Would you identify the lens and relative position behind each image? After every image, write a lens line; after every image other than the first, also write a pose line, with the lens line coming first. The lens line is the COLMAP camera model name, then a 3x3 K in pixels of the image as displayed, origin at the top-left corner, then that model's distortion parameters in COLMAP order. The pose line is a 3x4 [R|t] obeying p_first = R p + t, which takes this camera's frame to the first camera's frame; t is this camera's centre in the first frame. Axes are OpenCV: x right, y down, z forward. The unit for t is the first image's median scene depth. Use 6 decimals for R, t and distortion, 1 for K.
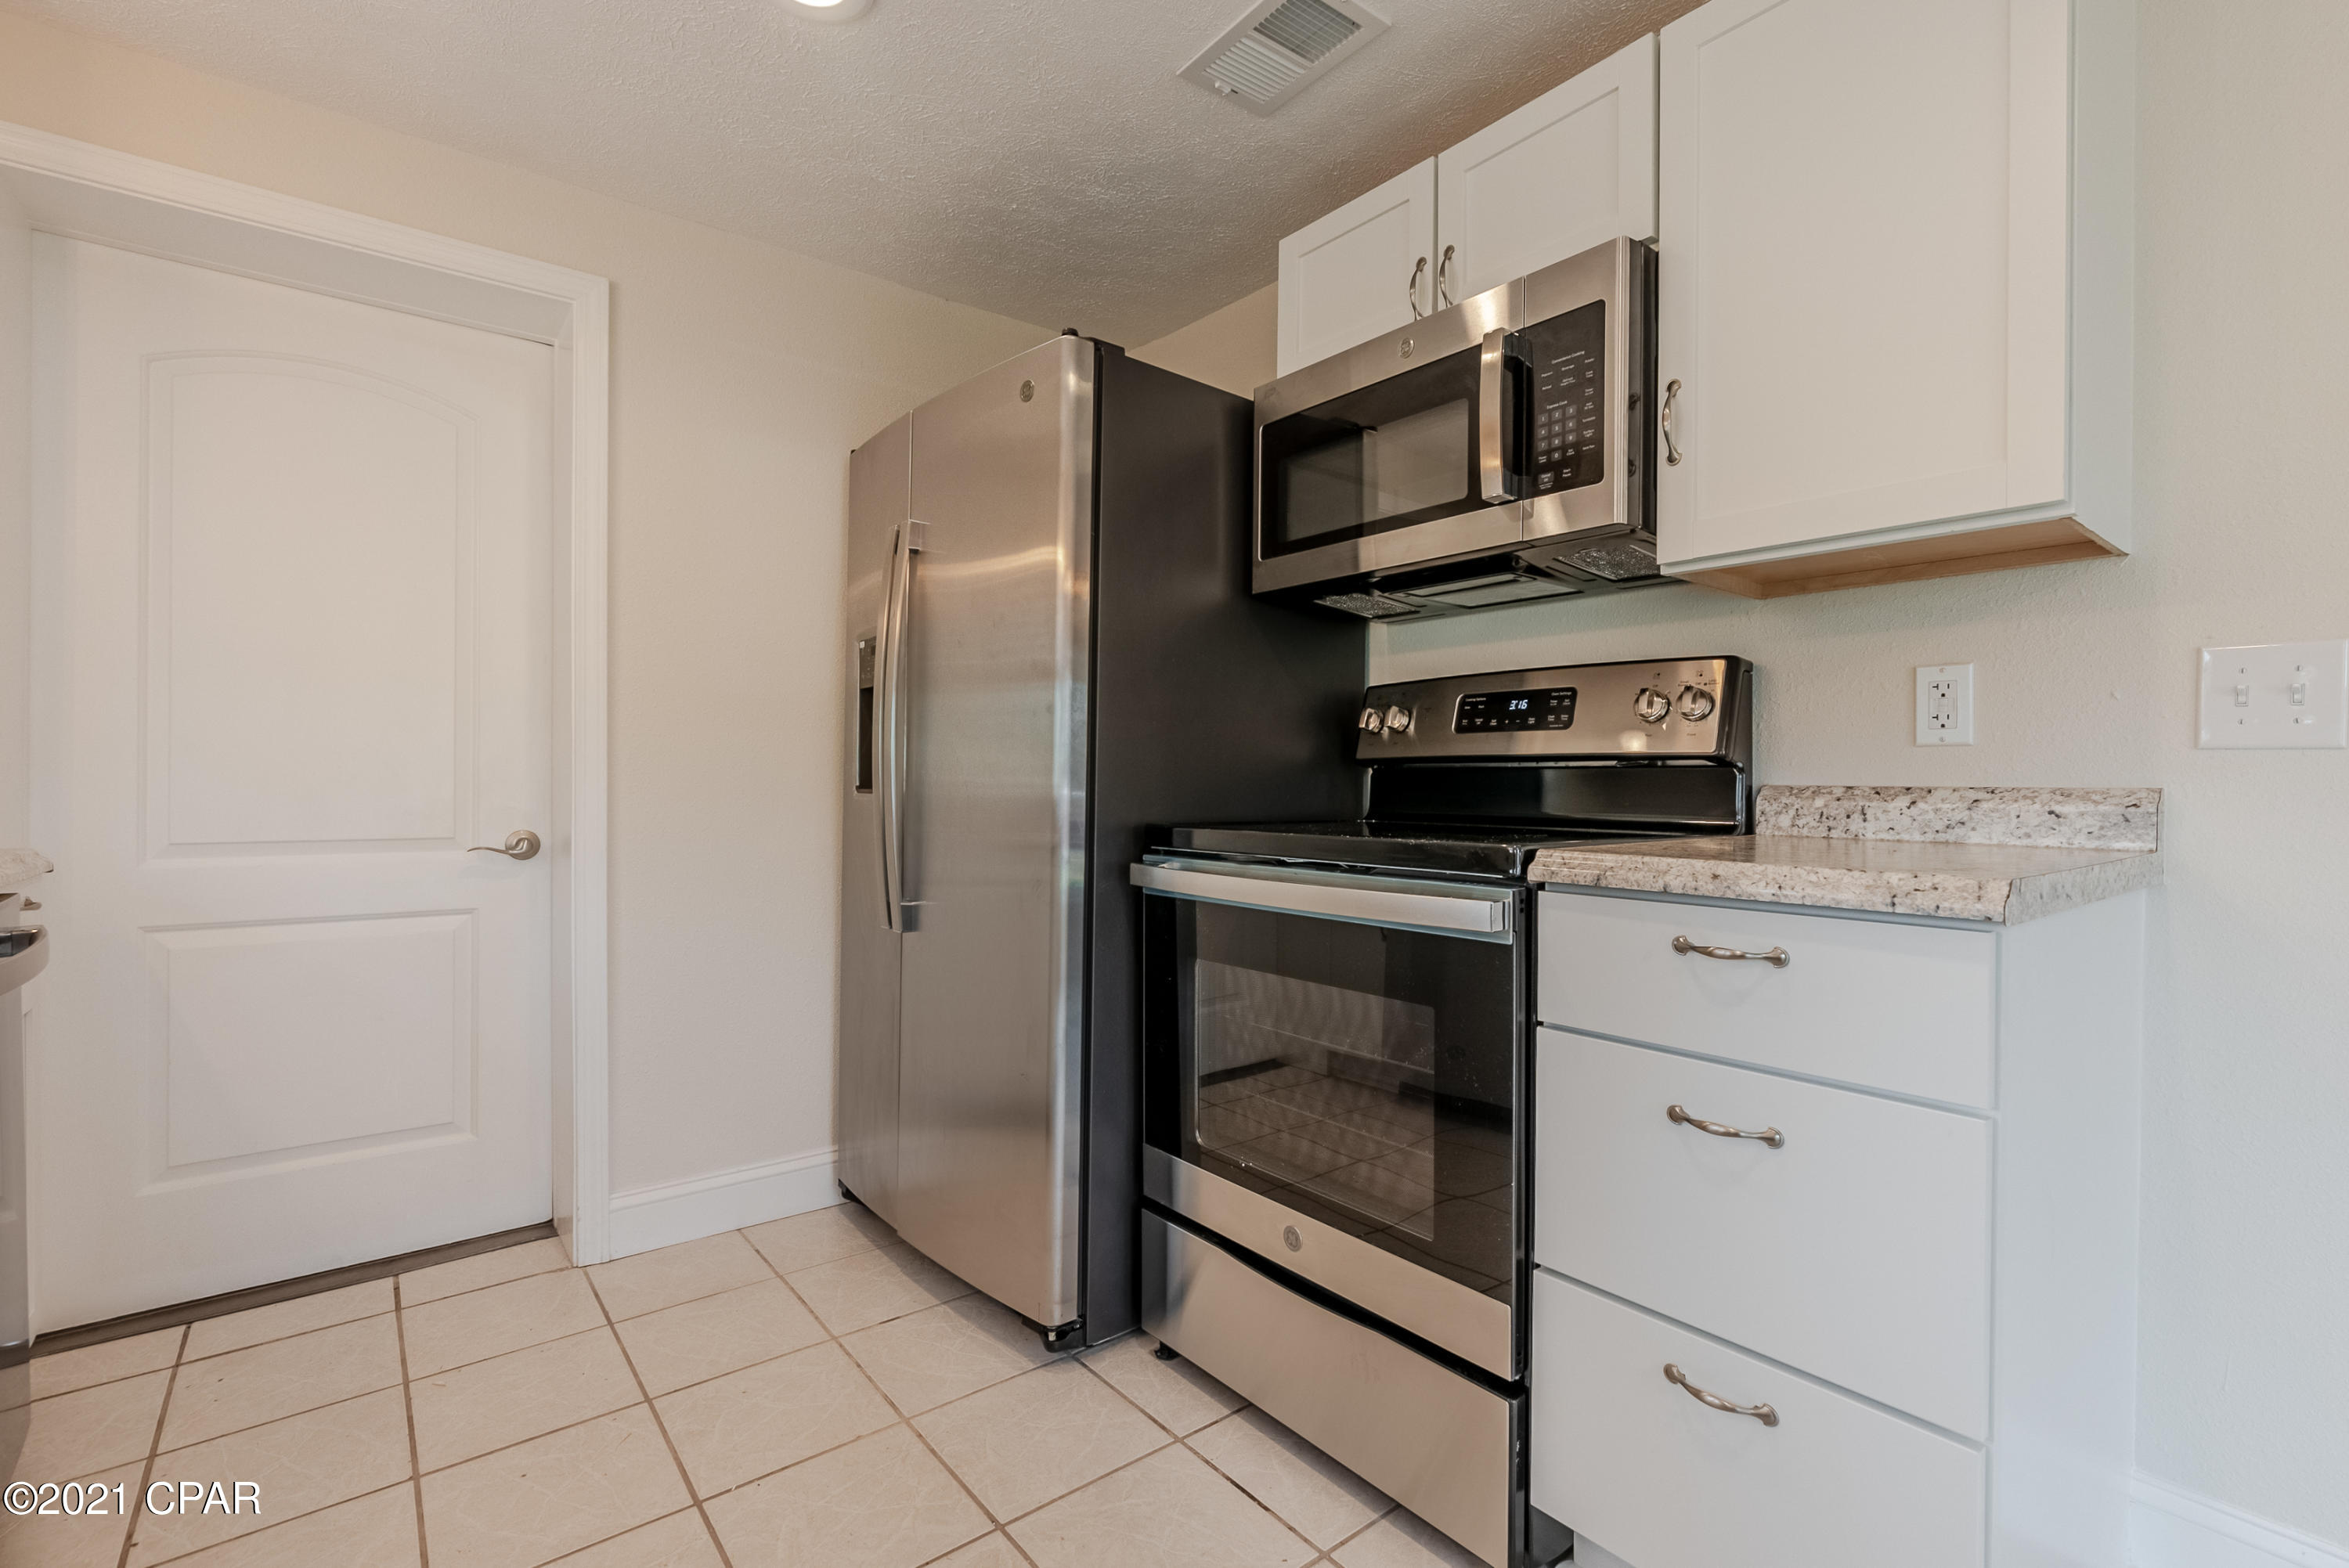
lens RADIAL K [[1060.0, 0, 1184.3], [0, 1060.0, 789.6], [0, 0, 1]] dist [-0.005080, 0.000072]
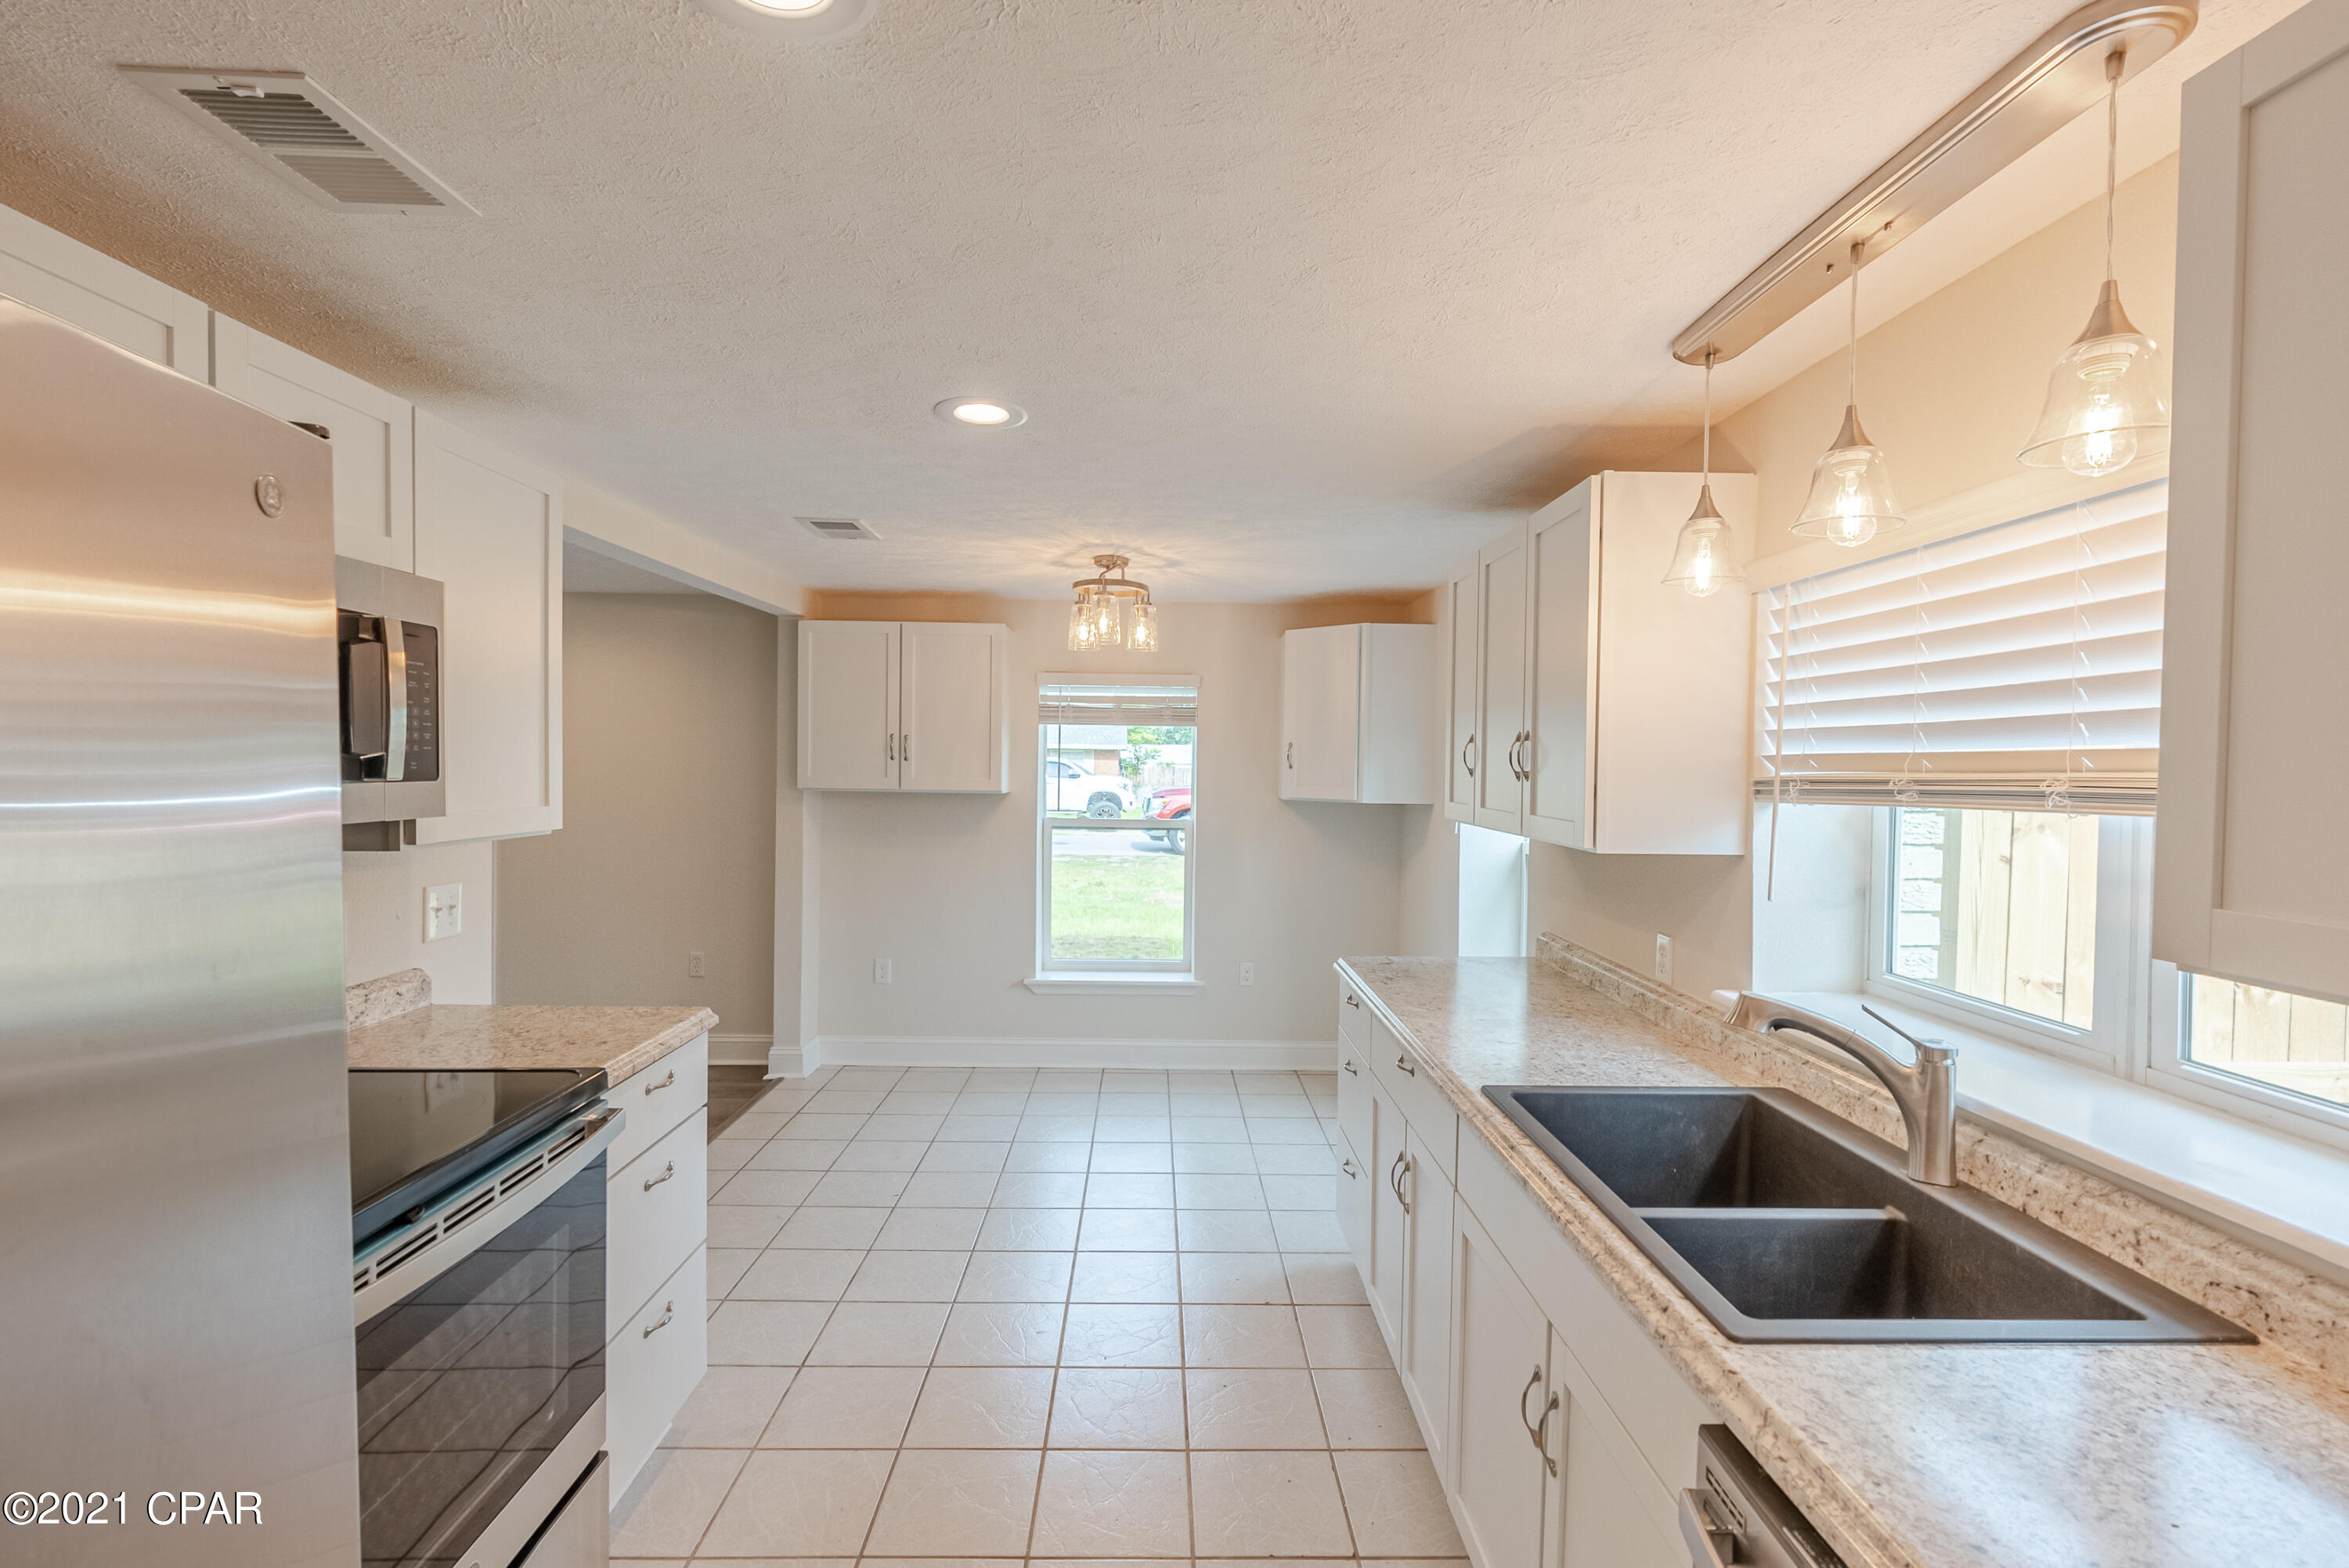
lens RADIAL K [[1068.5, 0, 1182.2], [0, 1068.5, 789.0], [0, 0, 1]] dist [-0.005527, 0.000095]
pose [[-0.798166, -0.031373, 0.601620, -0.810816], [-0.013658, 0.999329, 0.033993, -0.267633], [-0.602283, 0.018915, -0.798059, 1.170096]]
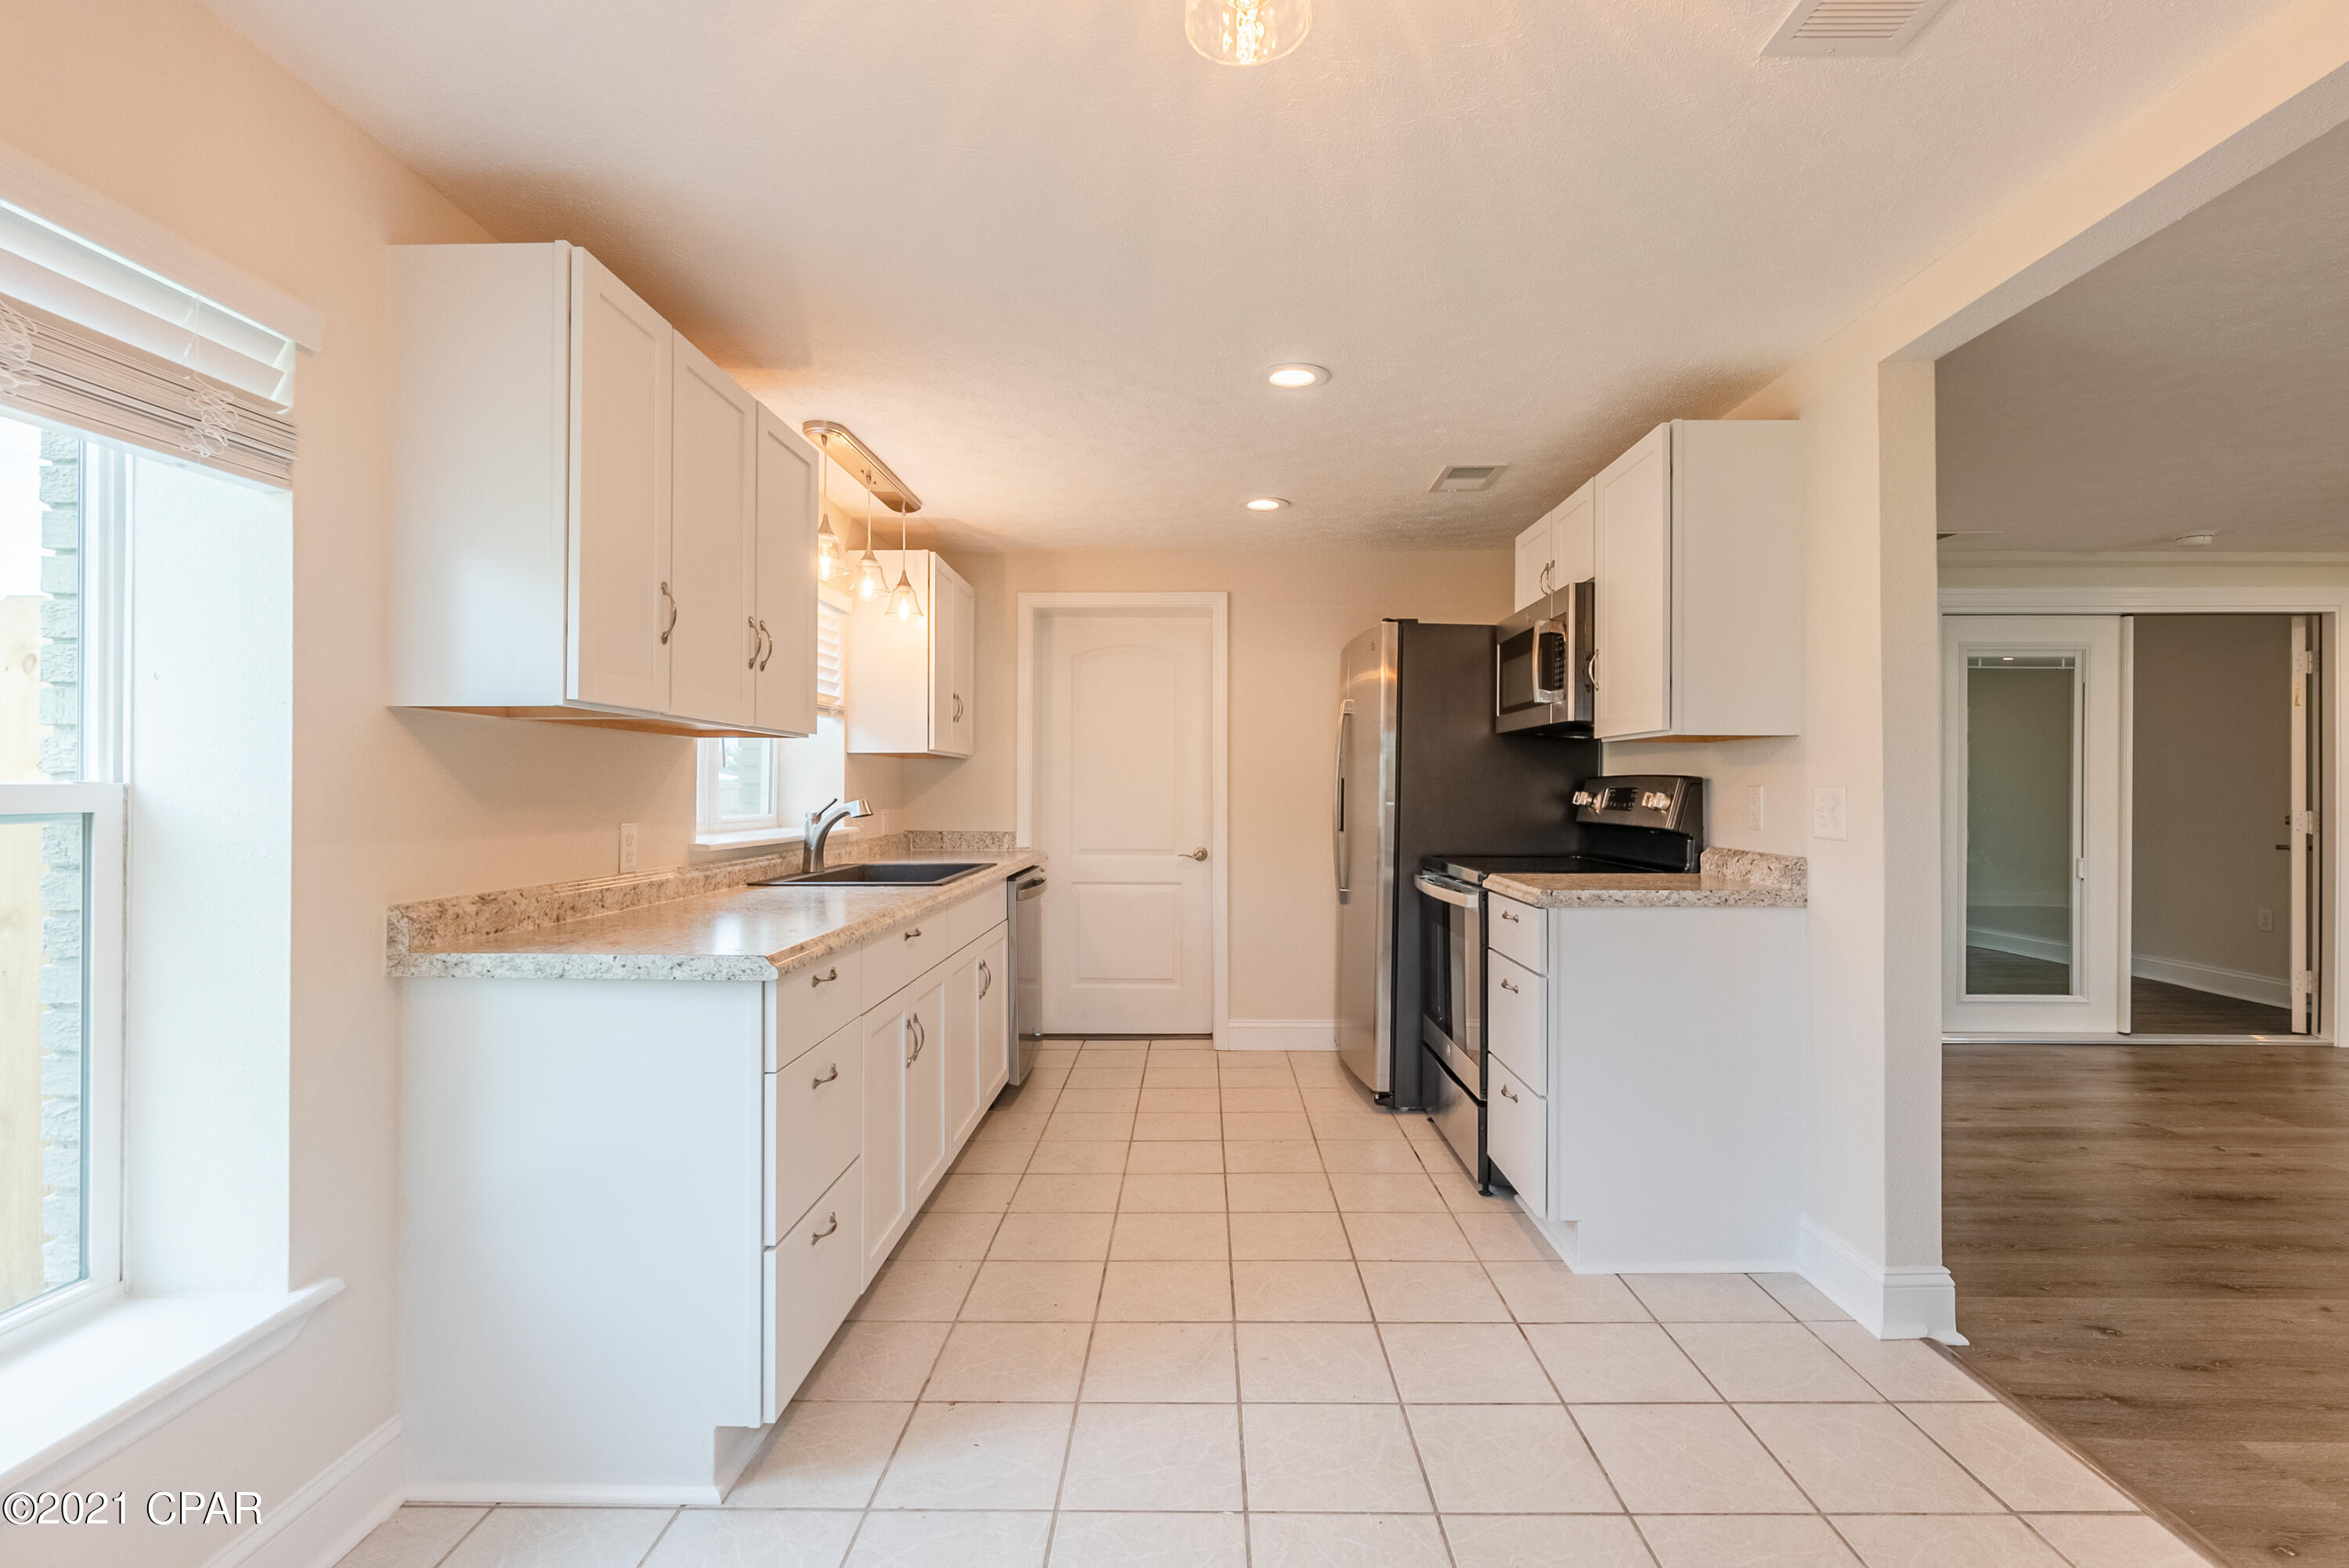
lens RADIAL K [[1089.1, 0, 1187.1], [0, 1089.1, 787.8], [0, 0, 1]] dist [0.003806, 0.000785]
pose [[0.772297, -0.004280, -0.635248, 0.946628], [-0.001361, 0.999964, -0.008391, -0.079437], [0.635261, 0.007345, 0.772263, -0.901761]]
